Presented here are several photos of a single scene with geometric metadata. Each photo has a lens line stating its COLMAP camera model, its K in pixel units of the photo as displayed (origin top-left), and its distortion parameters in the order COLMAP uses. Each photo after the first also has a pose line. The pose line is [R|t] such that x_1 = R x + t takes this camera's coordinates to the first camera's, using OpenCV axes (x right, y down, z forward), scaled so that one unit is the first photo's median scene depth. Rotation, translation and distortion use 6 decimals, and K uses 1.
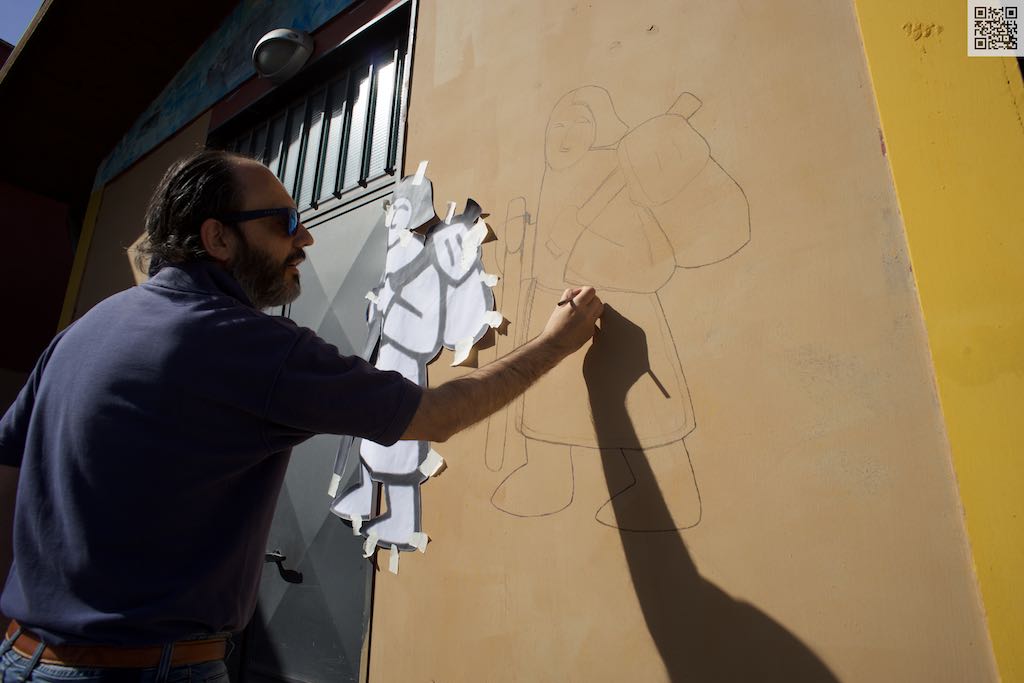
lens RADIAL K [[590.5, 0, 513.1], [0, 590.5, 346.5], [0, 0, 1]] dist [-0.104517, 0.066816]
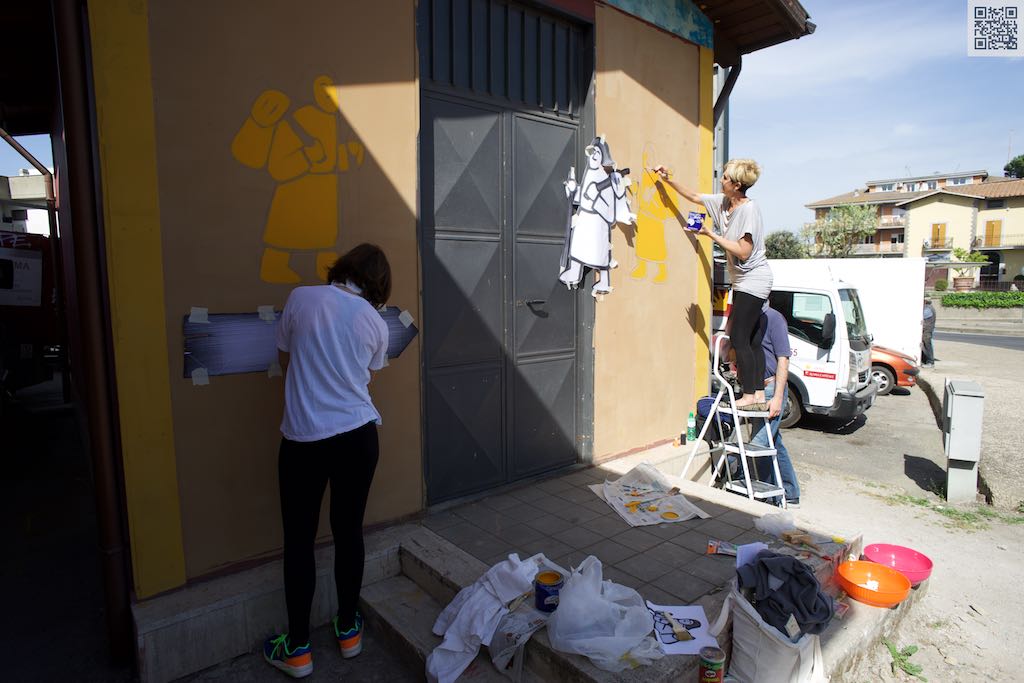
lens RADIAL K [[590.5, 0, 511.7], [0, 590.5, 340.5], [0, 0, 1]] dist [-0.104517, 0.066816]
pose [[0.273197, -0.115171, 0.955039, -2.826111], [-0.264462, 0.945559, 0.189679, 0.129379], [-0.924891, -0.304391, 0.227866, 0.626120]]
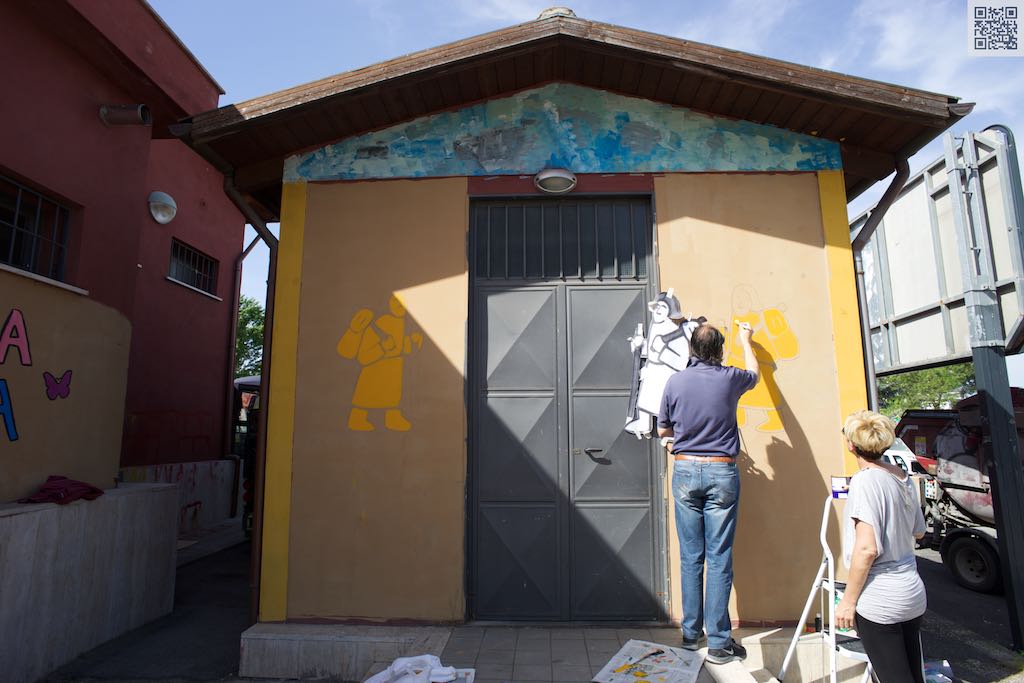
lens RADIAL K [[590.5, 0, 512.1], [0, 590.5, 341.4], [0, 0, 1]] dist [-0.104517, 0.066816]
pose [[0.848075, 0.065150, 0.525856, -2.182917], [-0.136256, 0.985854, 0.097607, -0.272245], [-0.512058, -0.154429, 0.844954, -0.819381]]
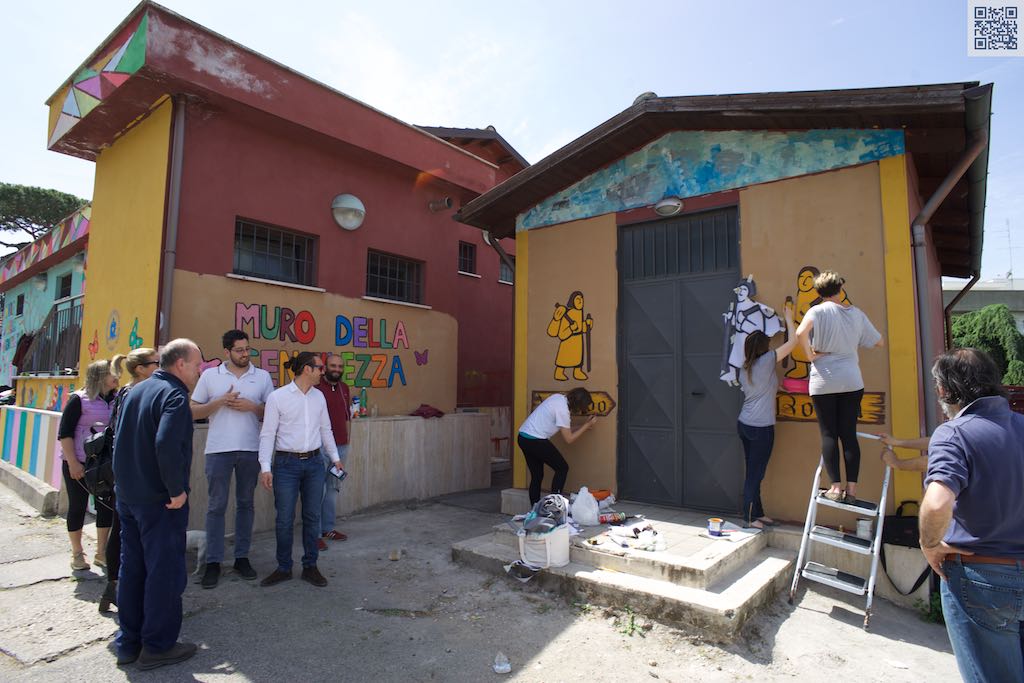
lens RADIAL K [[590.5, 0, 509.0], [0, 590.5, 341.7], [0, 0, 1]] dist [-0.104517, 0.066816]
pose [[0.996246, -0.009751, -0.086021, -1.348955], [0.027158, 0.978682, 0.203580, -0.714510], [0.082202, -0.205152, 0.975272, -2.573756]]
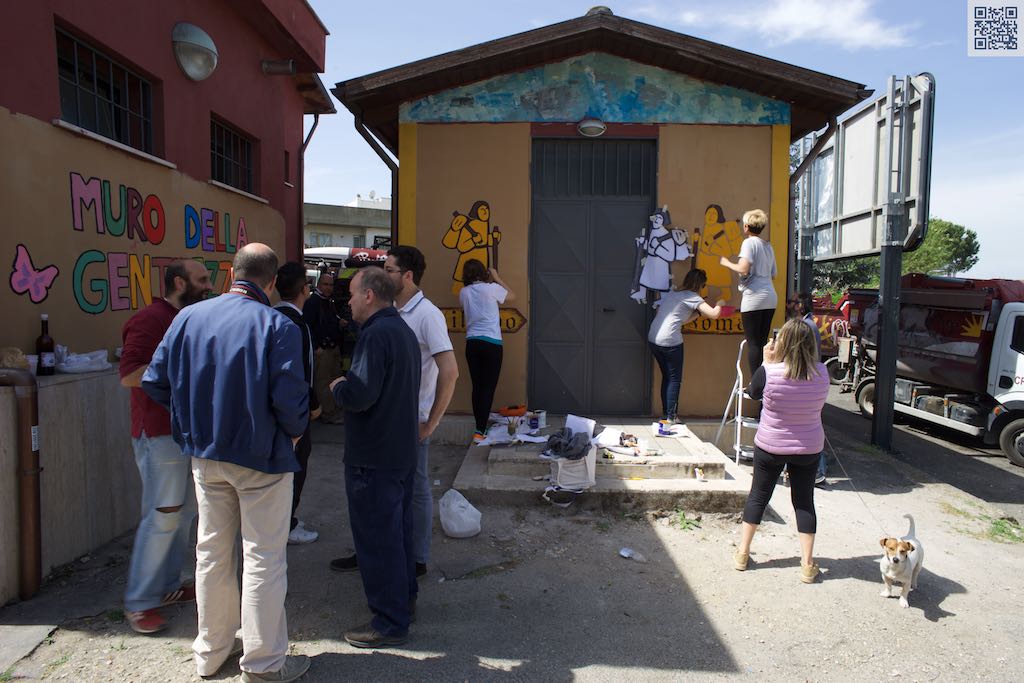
lens RADIAL K [[590.5, 0, 511.7], [0, 590.5, 343.5], [0, 0, 1]] dist [-0.104517, 0.066816]
pose [[0.844652, -0.045500, 0.533379, -3.259636], [-0.151337, 0.935439, 0.319453, -0.583879], [-0.513479, -0.350547, 0.783234, -1.830782]]
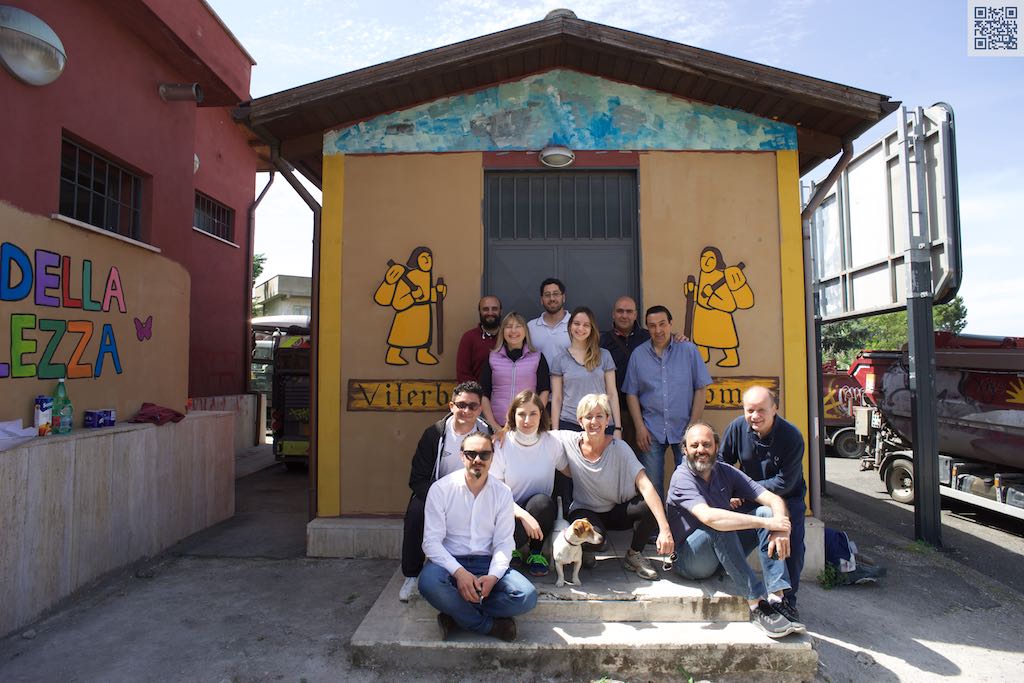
lens RADIAL K [[590.5, 0, 512.9], [0, 590.5, 342.7], [0, 0, 1]] dist [-0.104517, 0.066816]
pose [[0.836314, 0.011201, 0.548137, -2.592517], [-0.142900, 0.969686, 0.198212, -0.380210], [-0.529301, -0.244096, 0.812563, -1.254817]]
